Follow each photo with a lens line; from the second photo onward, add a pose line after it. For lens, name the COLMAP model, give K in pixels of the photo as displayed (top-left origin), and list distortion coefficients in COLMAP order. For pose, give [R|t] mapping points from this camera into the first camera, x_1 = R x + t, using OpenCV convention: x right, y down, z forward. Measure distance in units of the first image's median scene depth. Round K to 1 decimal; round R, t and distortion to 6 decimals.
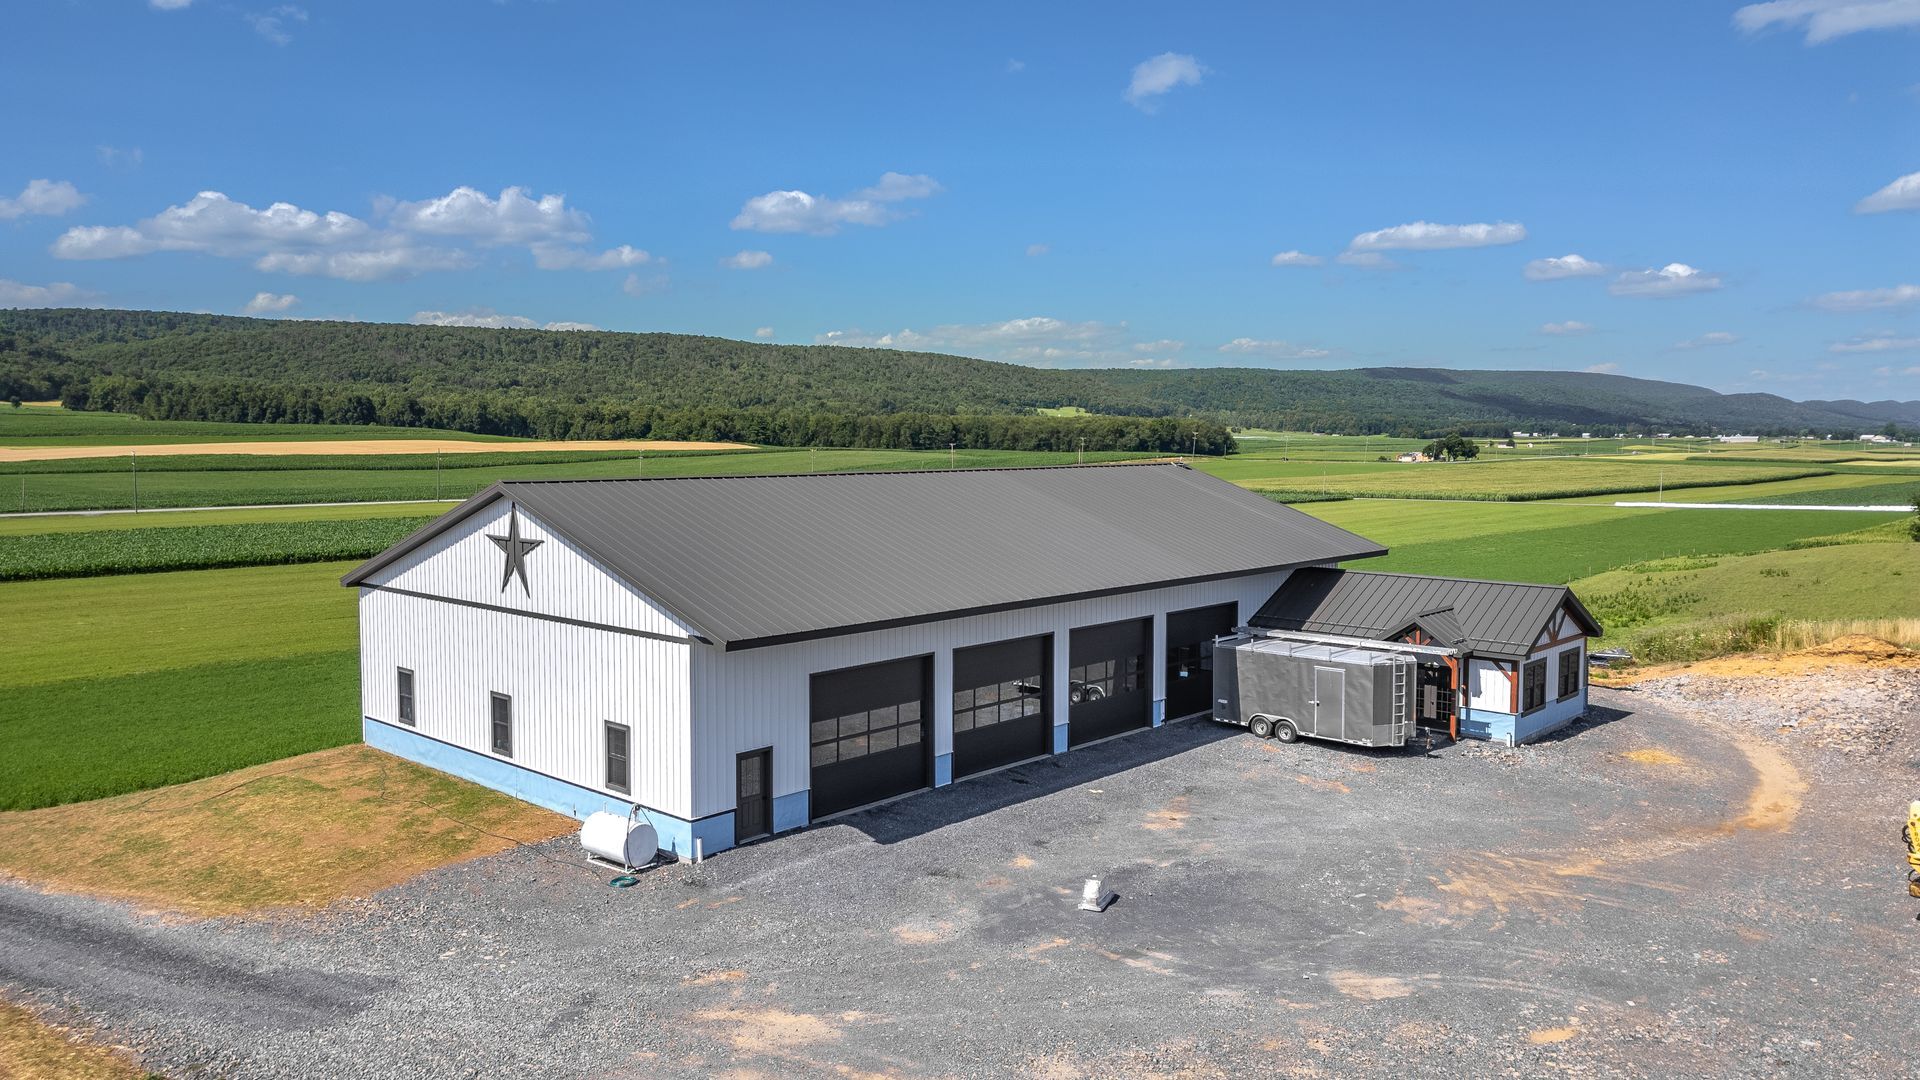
lens RADIAL K [[1382.7, 0, 970.5], [0, 1382.7, 528.7], [0, 0, 1]] dist [0.062050, -0.051857]
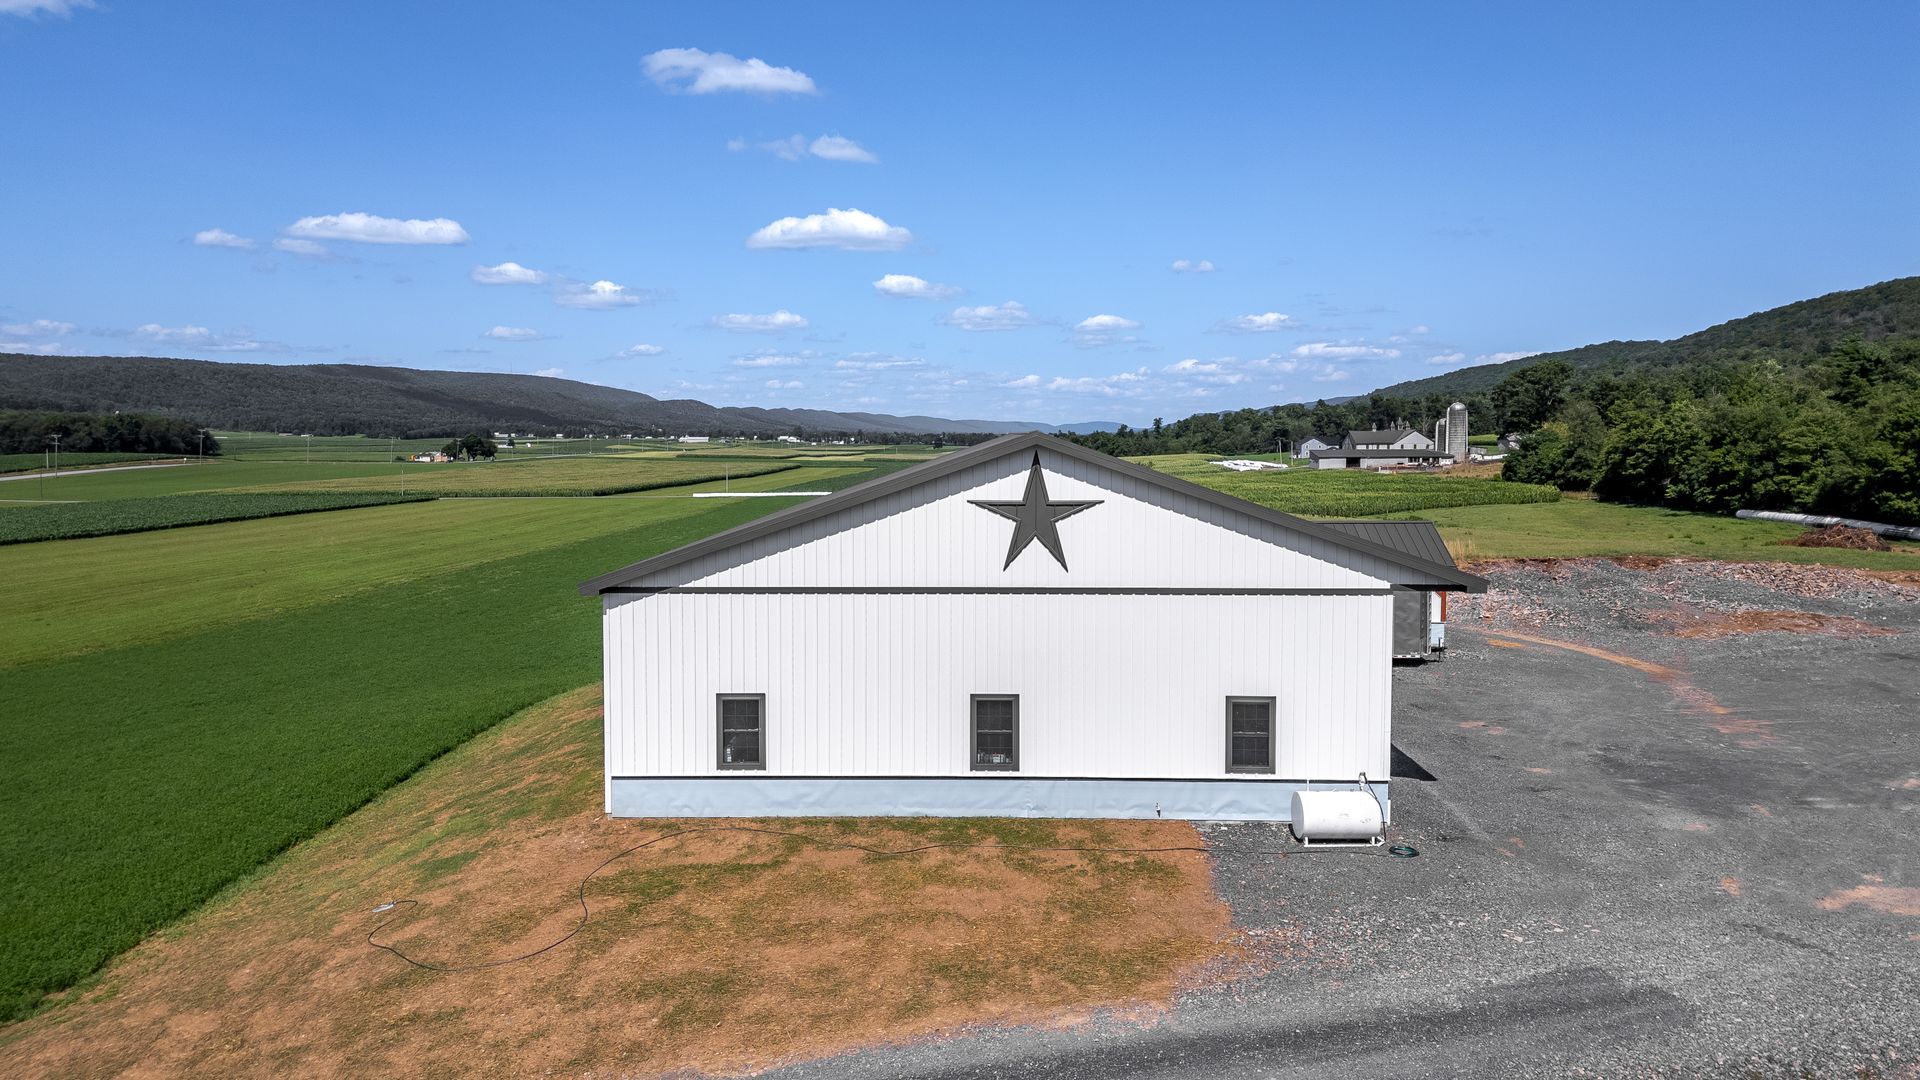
lens RADIAL K [[1382.7, 0, 974.2], [0, 1382.7, 540.8], [0, 0, 1]] dist [0.062050, -0.051857]
pose [[0.738616, -0.053186, 0.672025, -0.773504], [0.048729, 0.998487, 0.025466, 0.006639], [-0.672363, 0.013938, 0.740091, 0.361970]]
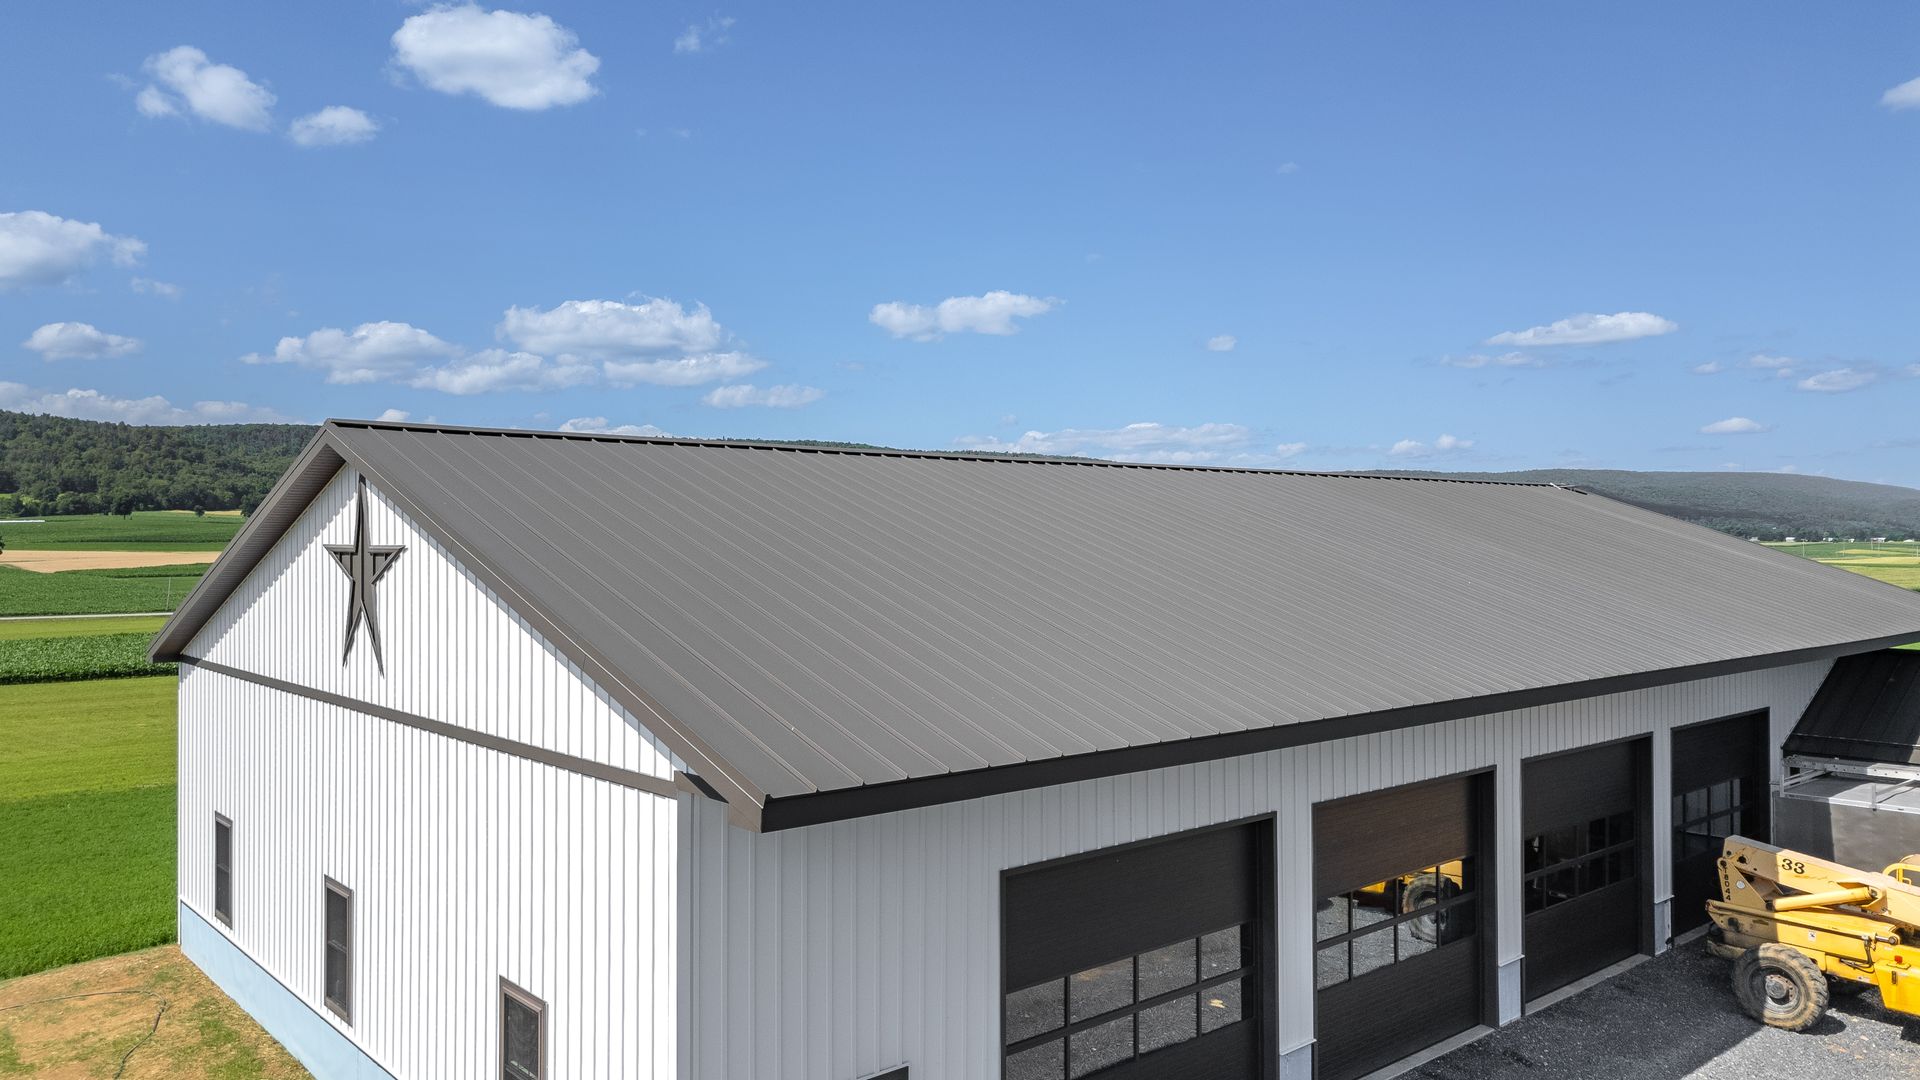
lens RADIAL K [[1382.7, 0, 962.4], [0, 1382.7, 536.7], [0, 0, 1]] dist [0.062050, -0.051857]
pose [[0.994234, -0.002898, -0.107196, -0.067708], [-0.004949, 0.997330, -0.072861, 0.030870], [0.107121, 0.072972, 0.991565, 0.479245]]
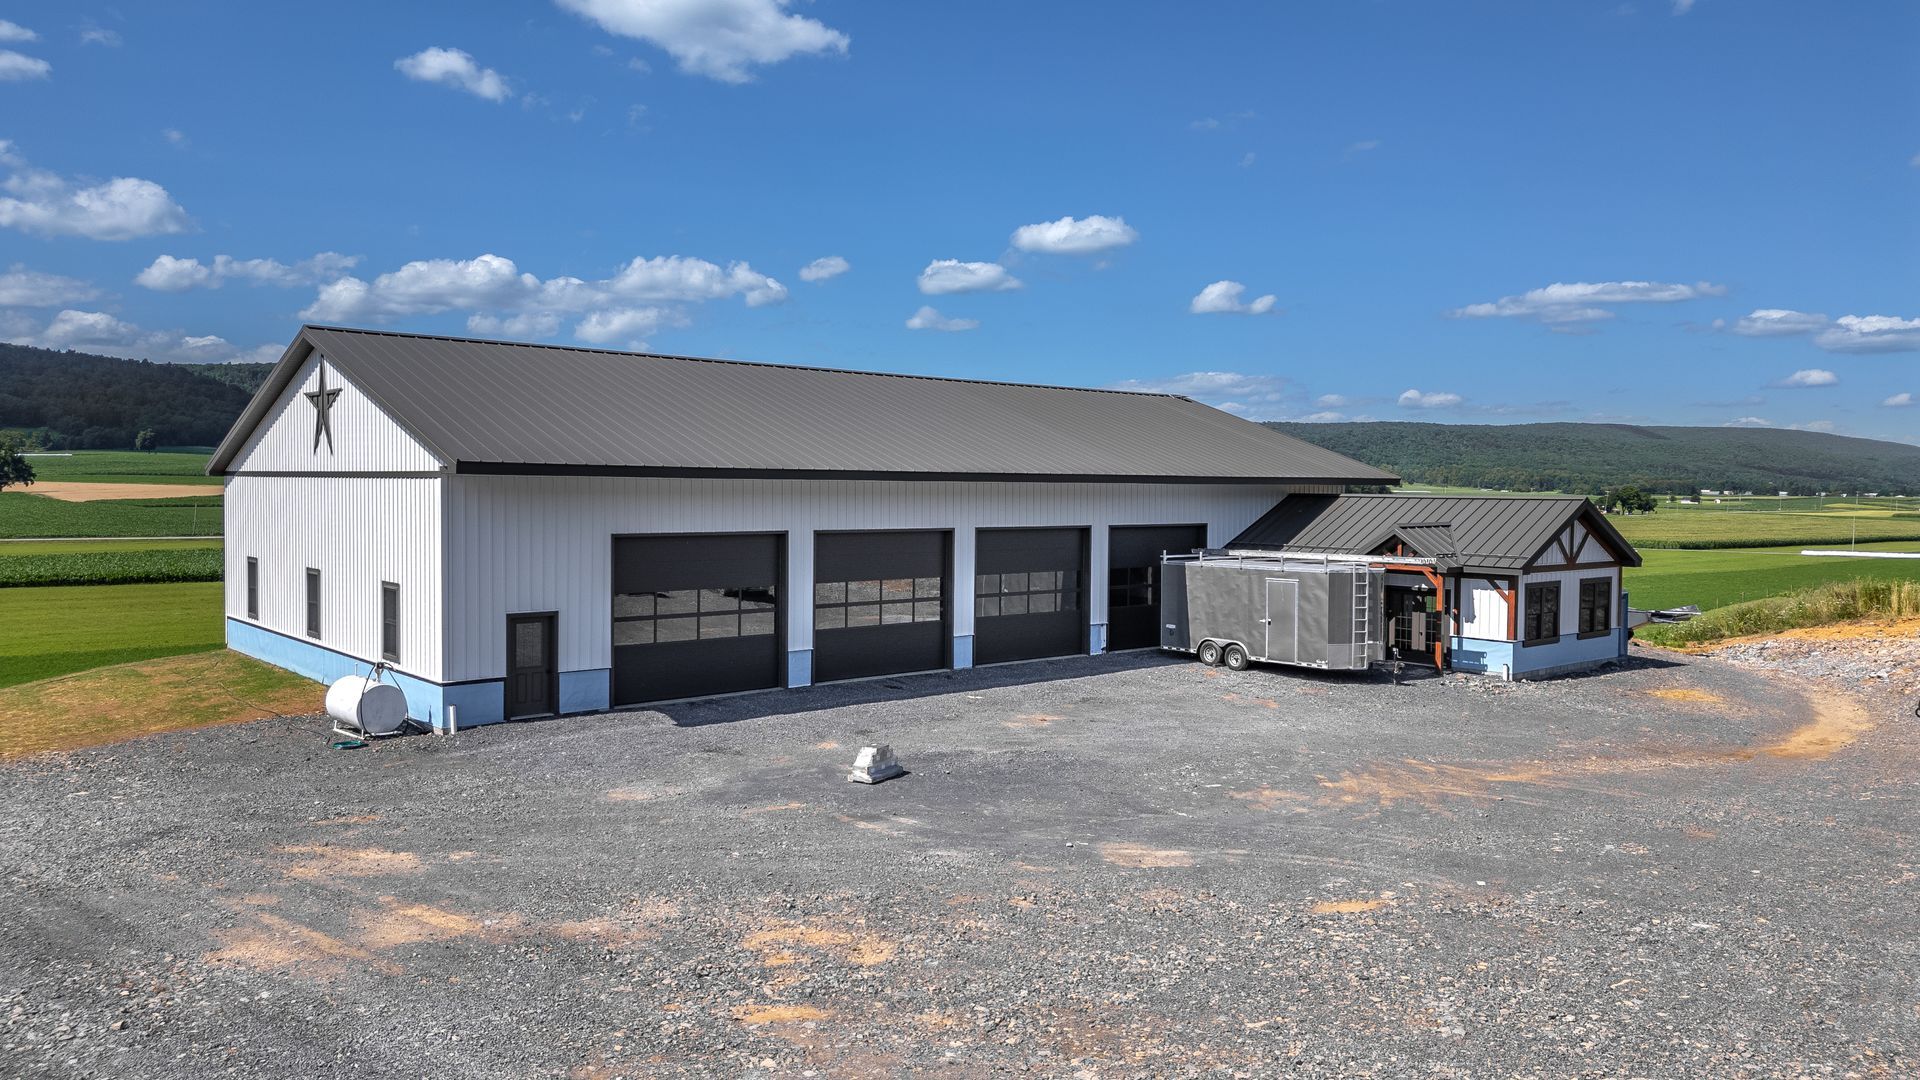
lens RADIAL K [[1382.7, 0, 972.2], [0, 1382.7, 537.2], [0, 0, 1]] dist [0.062050, -0.051857]
pose [[0.993488, 0.012363, -0.113263, 0.165075], [-0.016541, 0.999214, -0.036020, 0.108023], [0.112729, 0.037659, 0.992912, 0.131480]]
